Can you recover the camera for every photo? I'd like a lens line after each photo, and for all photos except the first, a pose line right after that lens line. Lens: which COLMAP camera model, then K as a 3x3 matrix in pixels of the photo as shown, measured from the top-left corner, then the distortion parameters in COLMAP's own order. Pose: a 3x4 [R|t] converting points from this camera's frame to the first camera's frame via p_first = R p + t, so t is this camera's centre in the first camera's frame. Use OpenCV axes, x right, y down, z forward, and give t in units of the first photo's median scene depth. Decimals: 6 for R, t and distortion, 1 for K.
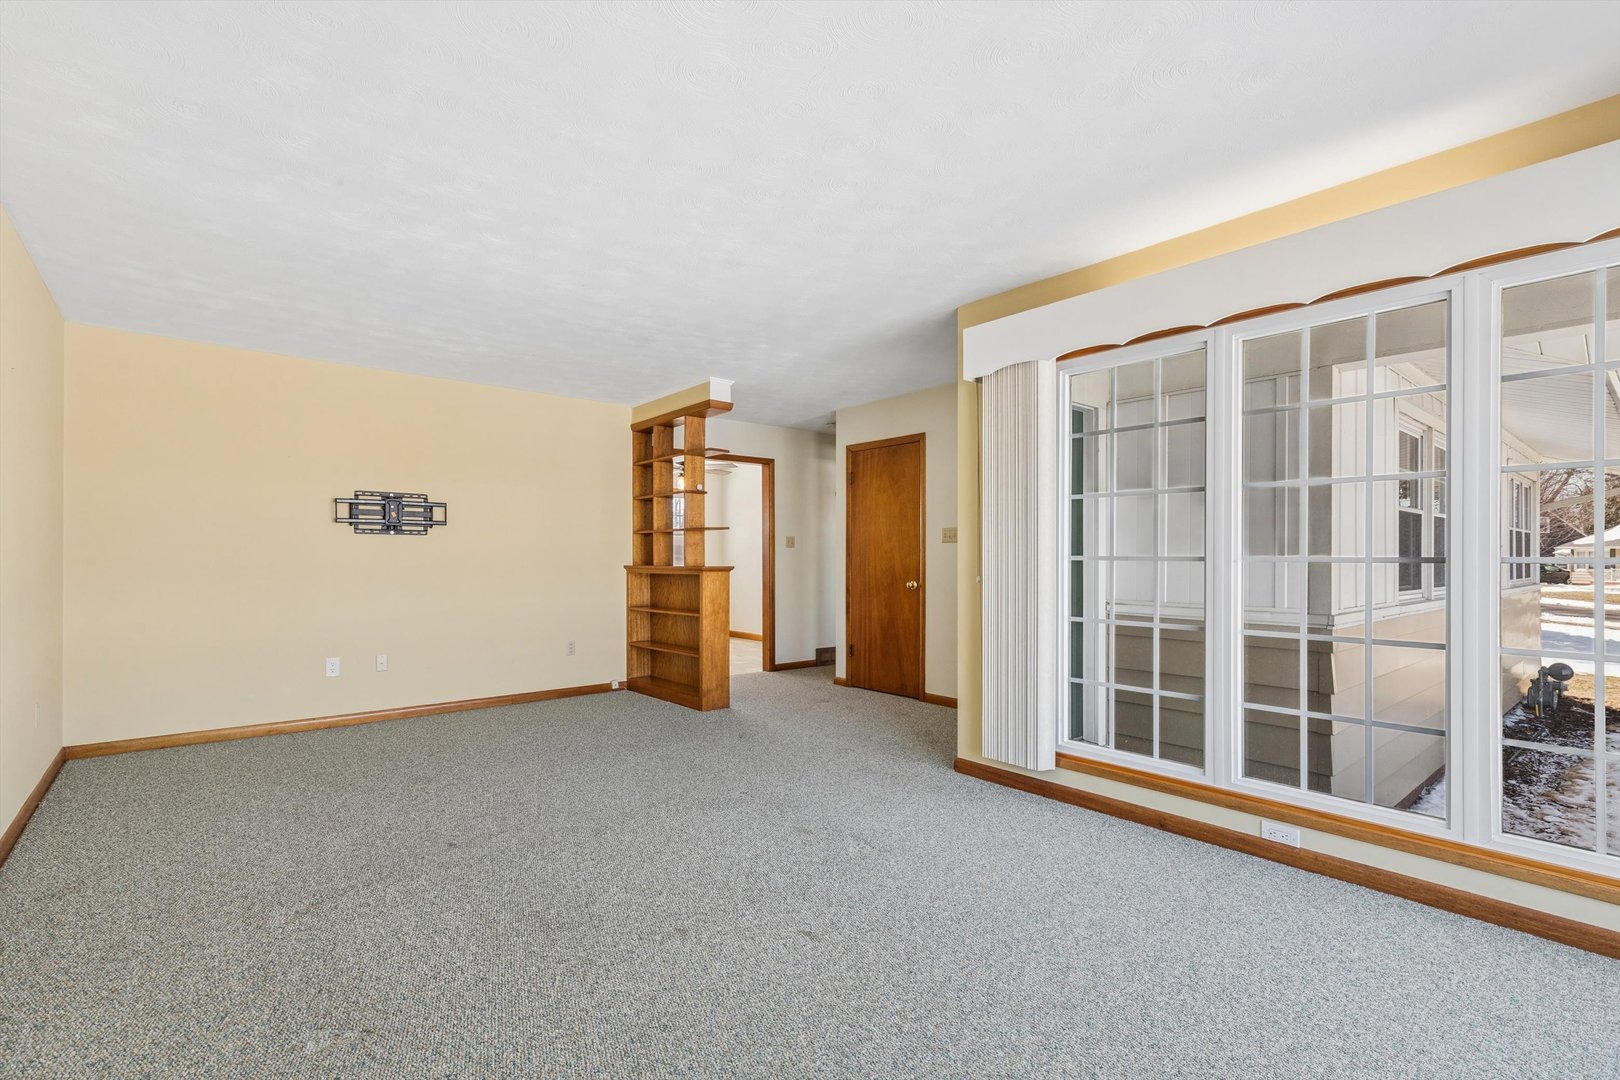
lens RADIAL K [[718.6, 0, 814.0], [0, 718.6, 565.1], [0, 0, 1]] dist [-0.000075, -0.000096]
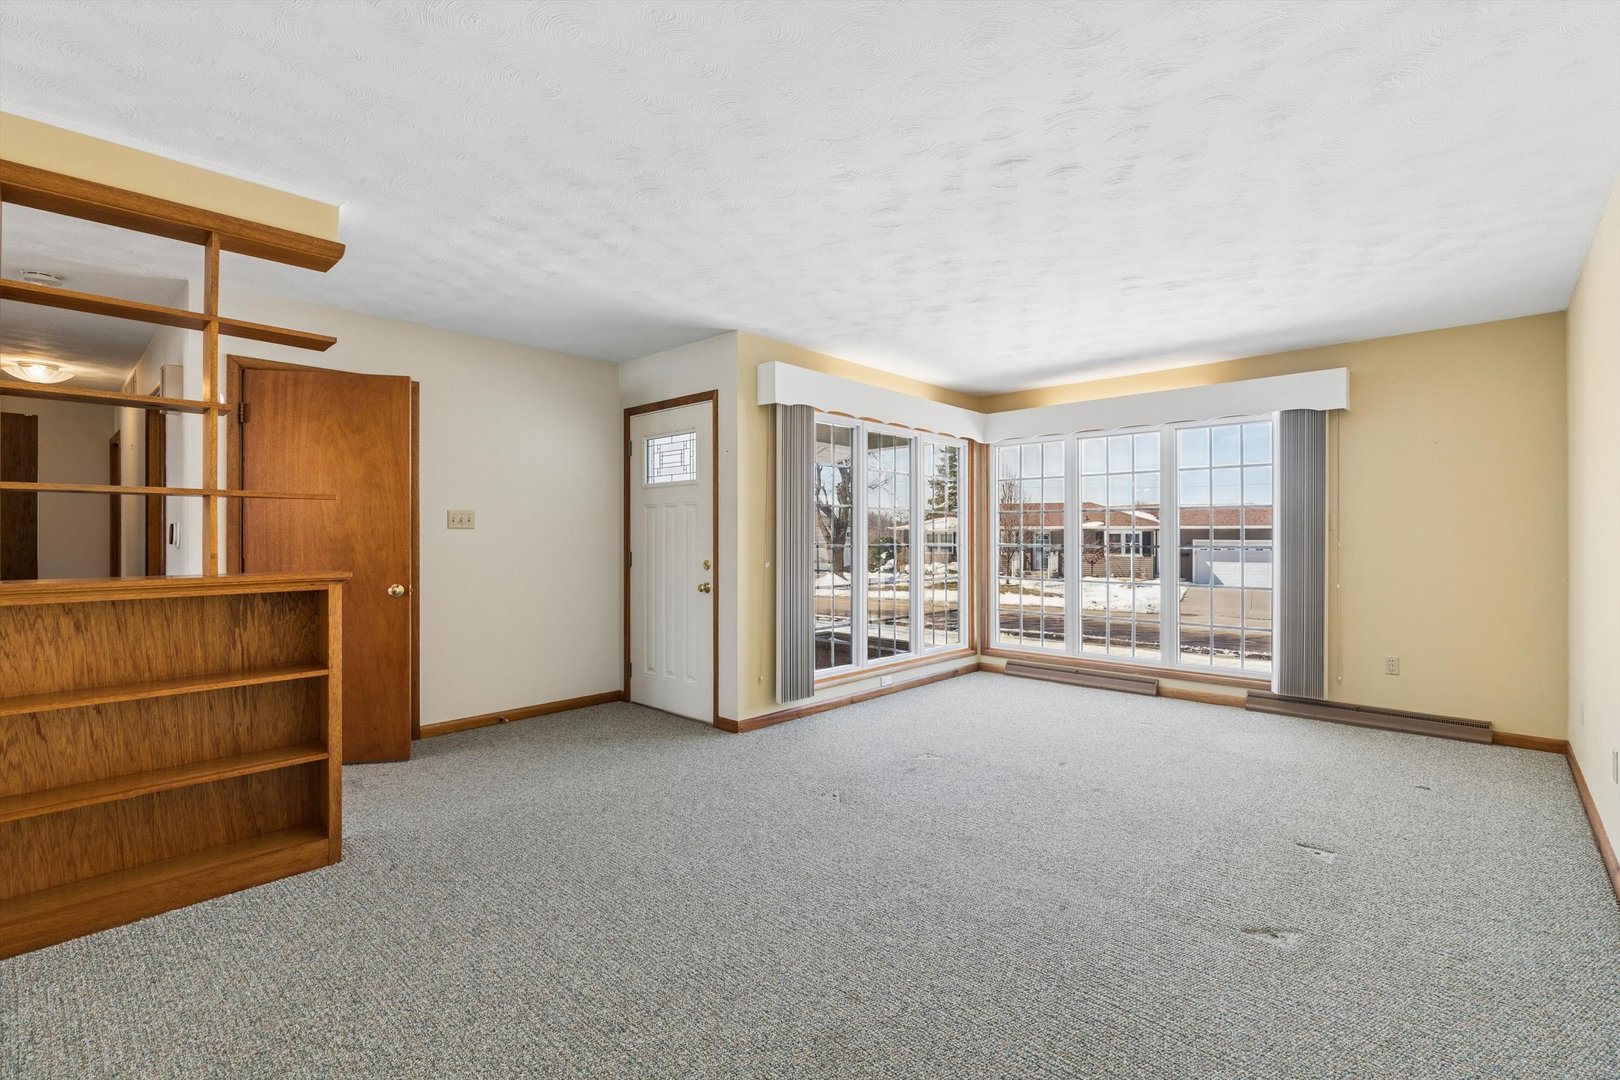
lens RADIAL K [[733.3, 0, 810.8], [0, 733.3, 528.3], [0, 0, 1]] dist [0.001232, -0.000141]
pose [[-0.102243, 0.004227, 0.994750, -0.966206], [0.001329, 0.999991, -0.004113, -0.035116], [-0.994759, 0.000901, -0.102248, 0.993997]]
